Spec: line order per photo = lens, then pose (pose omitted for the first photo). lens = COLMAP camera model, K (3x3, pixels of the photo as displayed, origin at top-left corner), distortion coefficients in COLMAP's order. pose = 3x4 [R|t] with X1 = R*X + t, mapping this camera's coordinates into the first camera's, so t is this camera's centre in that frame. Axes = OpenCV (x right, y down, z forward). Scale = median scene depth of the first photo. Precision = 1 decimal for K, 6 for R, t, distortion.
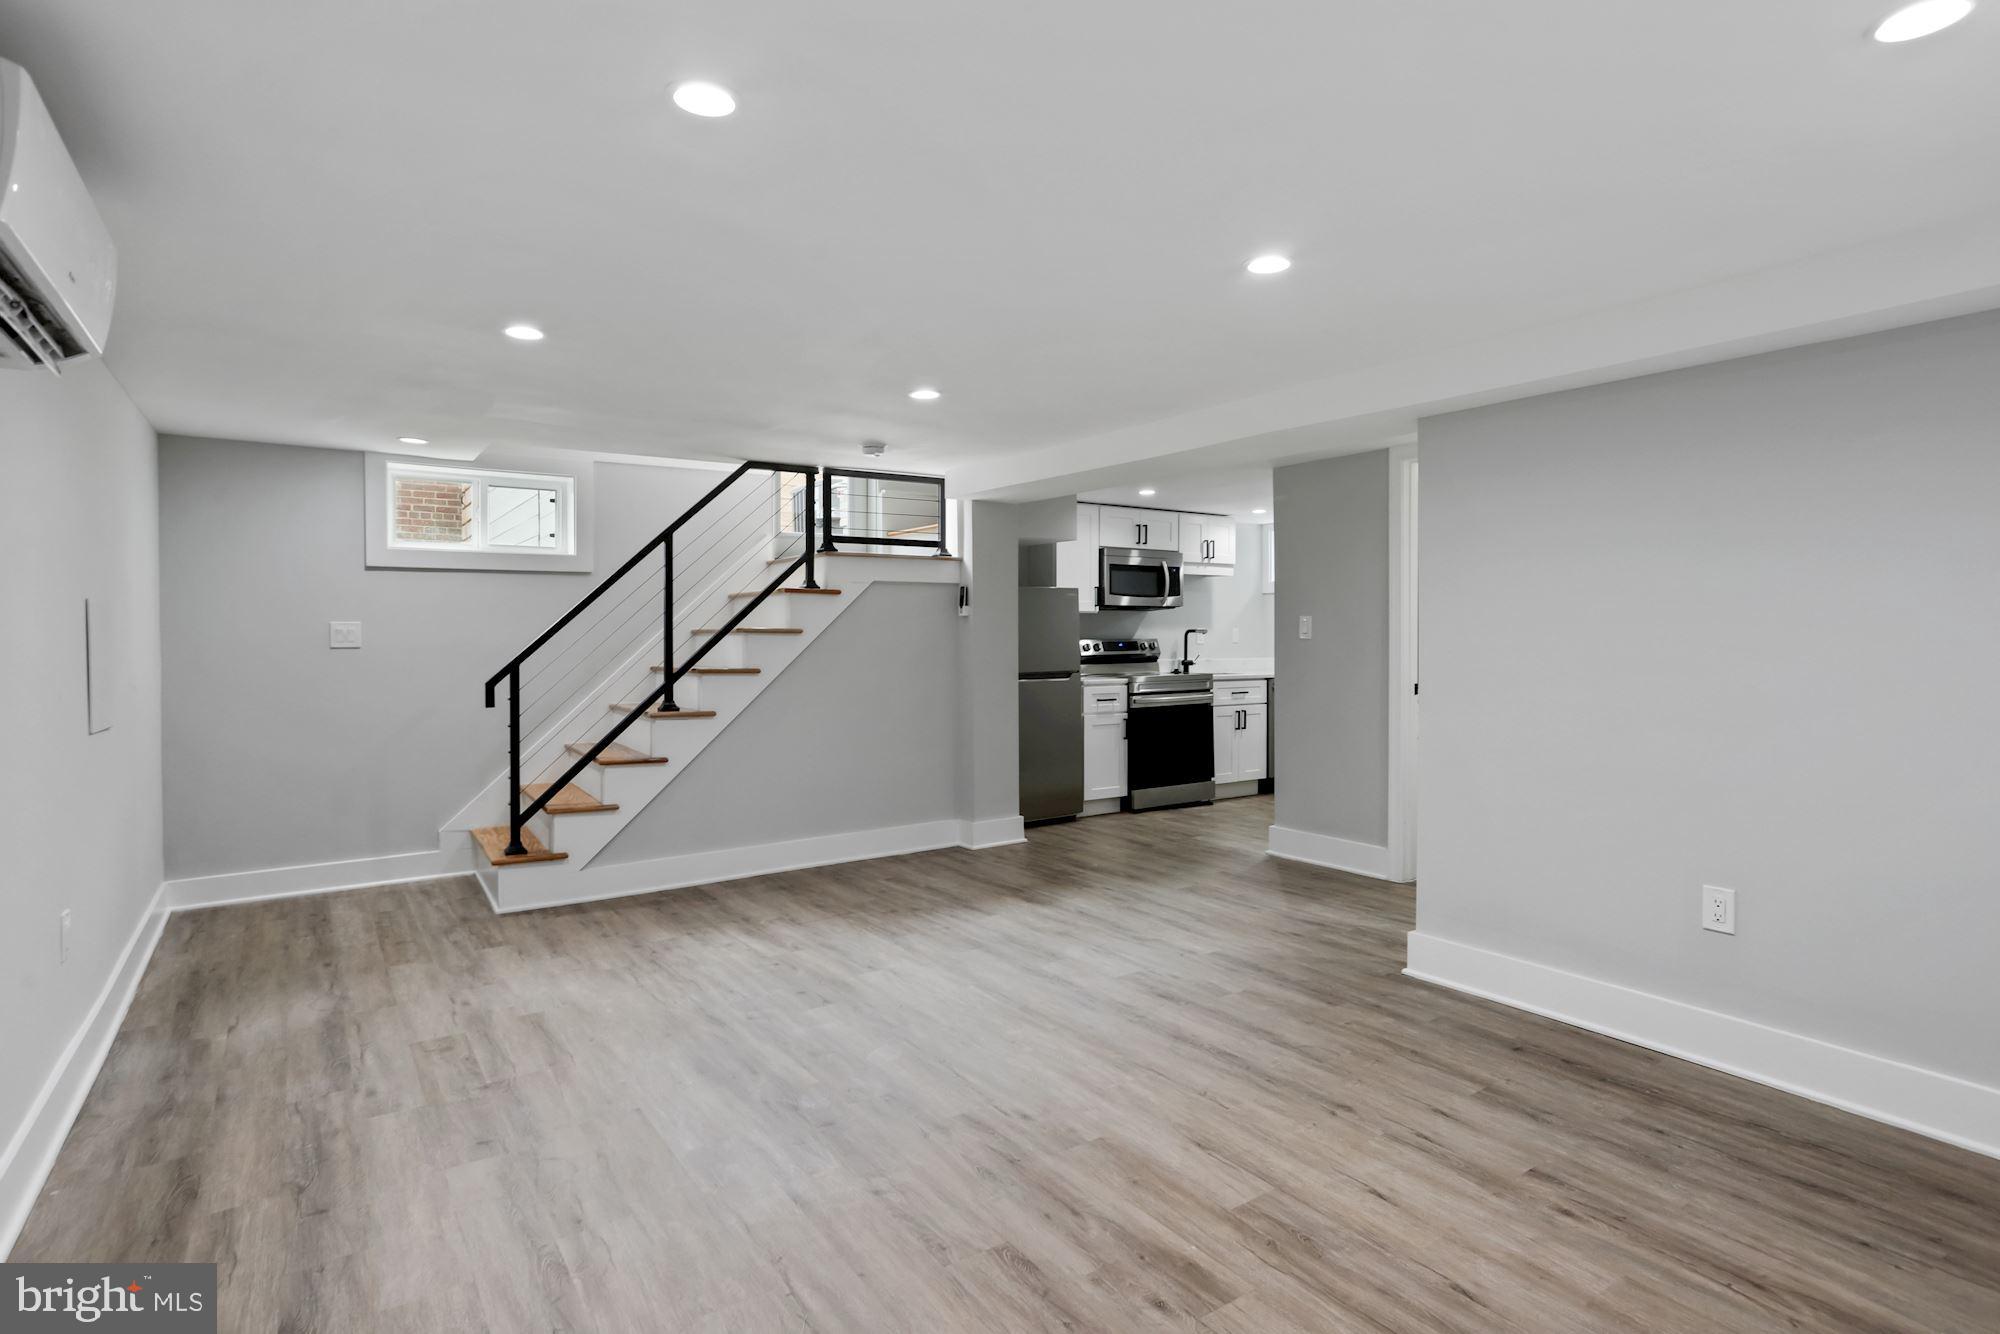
lens RADIAL K [[1030.3, 0, 1004.8], [0, 1030.3, 641.7], [0, 0, 1]] dist [0.001794, 0.001484]
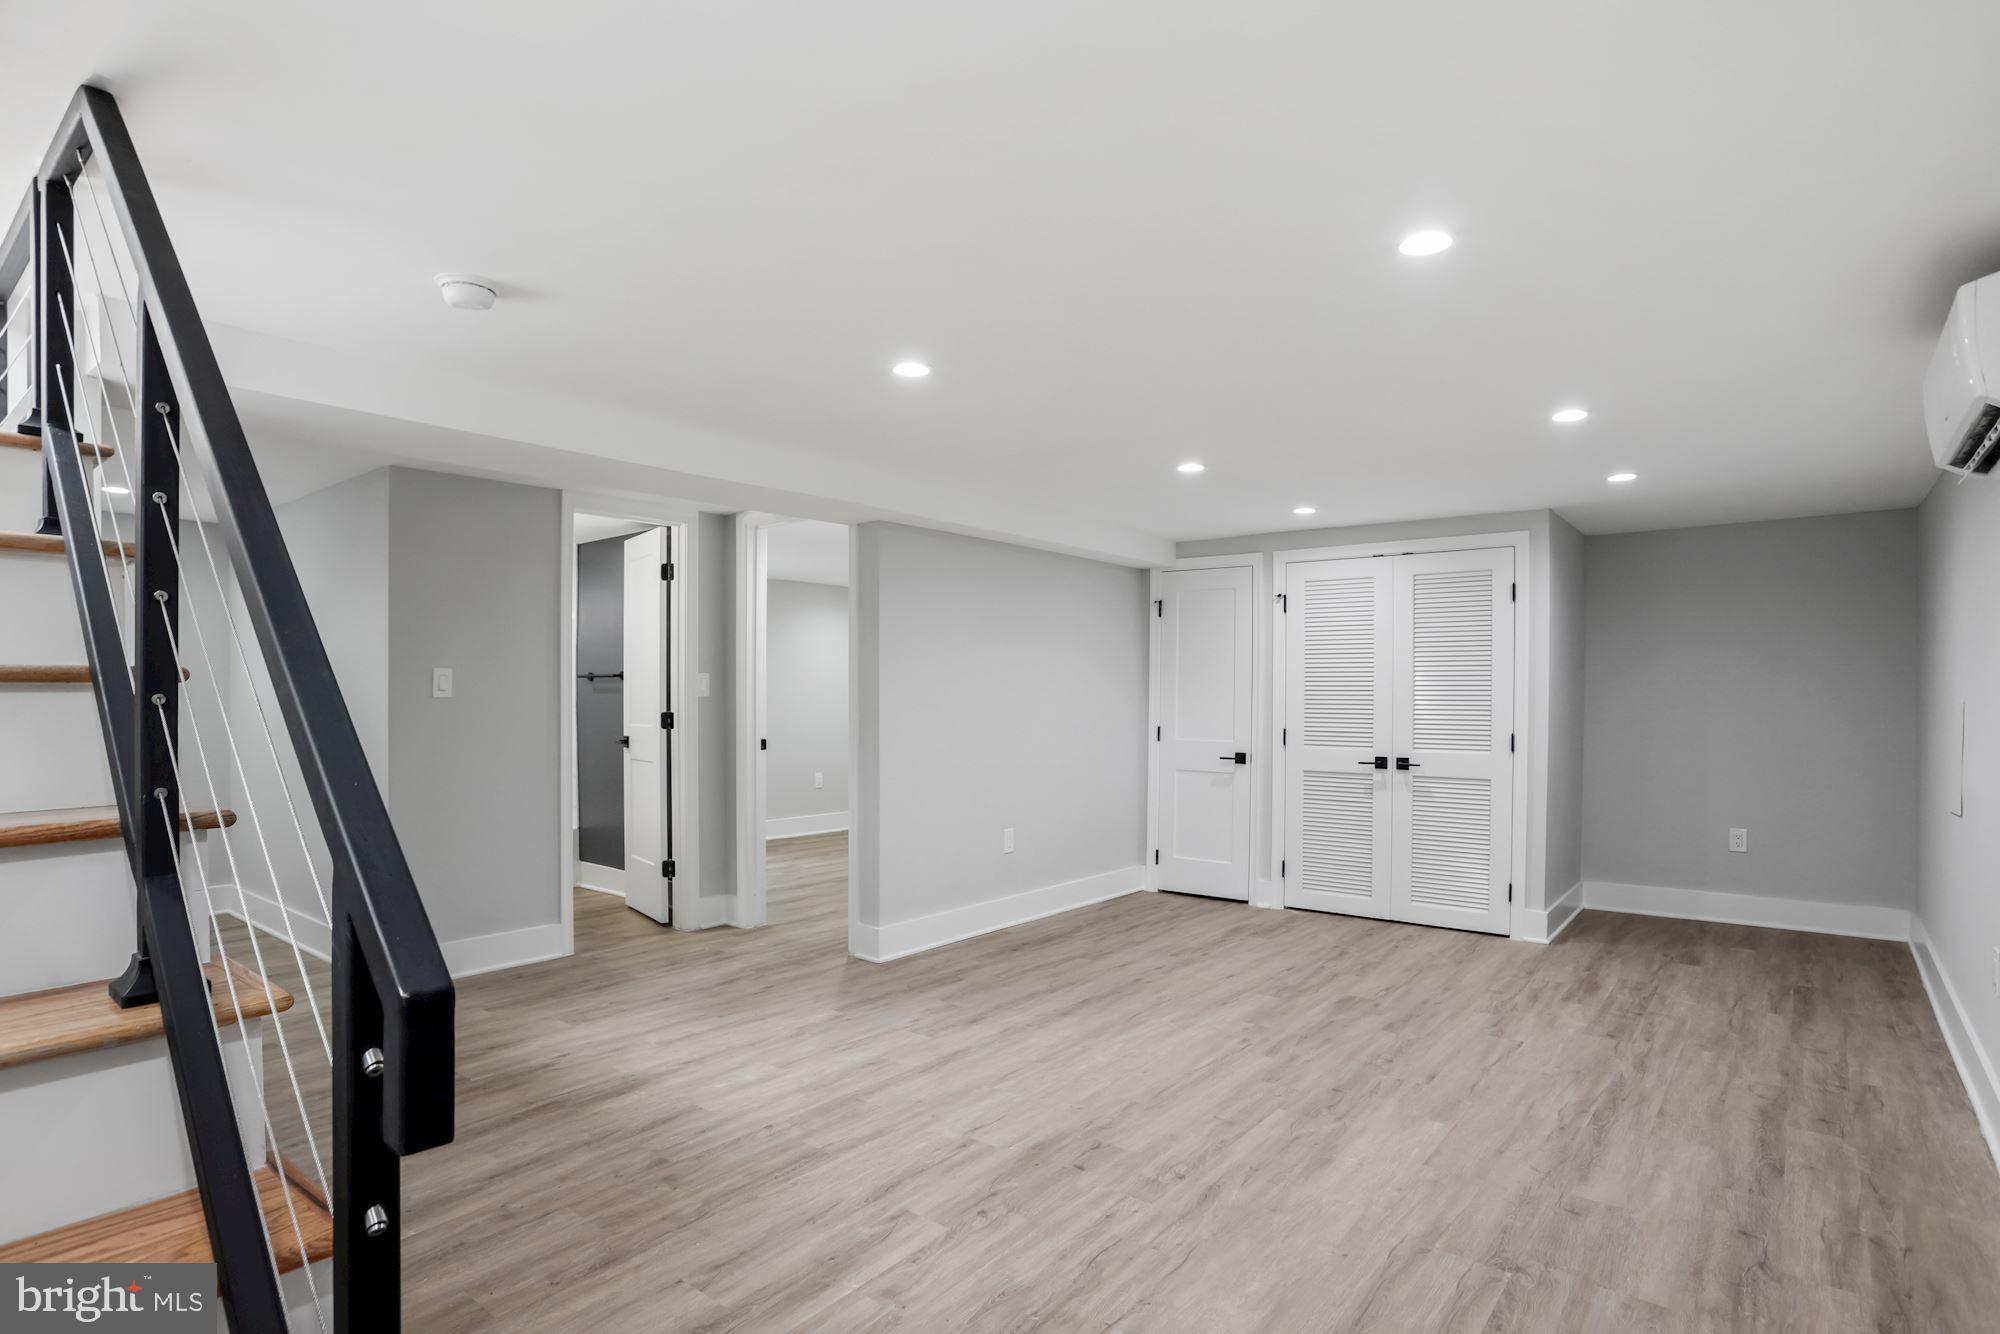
lens RADIAL K [[1033.6, 0, 1000.0], [0, 1033.6, 667.0], [0, 0, 1]] dist [-0.057198, 0.015483]
pose [[-0.292719, 0.032436, 0.955648, -1.099907], [0.005522, 0.999465, -0.032232, 0.003055], [-0.956183, -0.004158, -0.292741, 1.561125]]
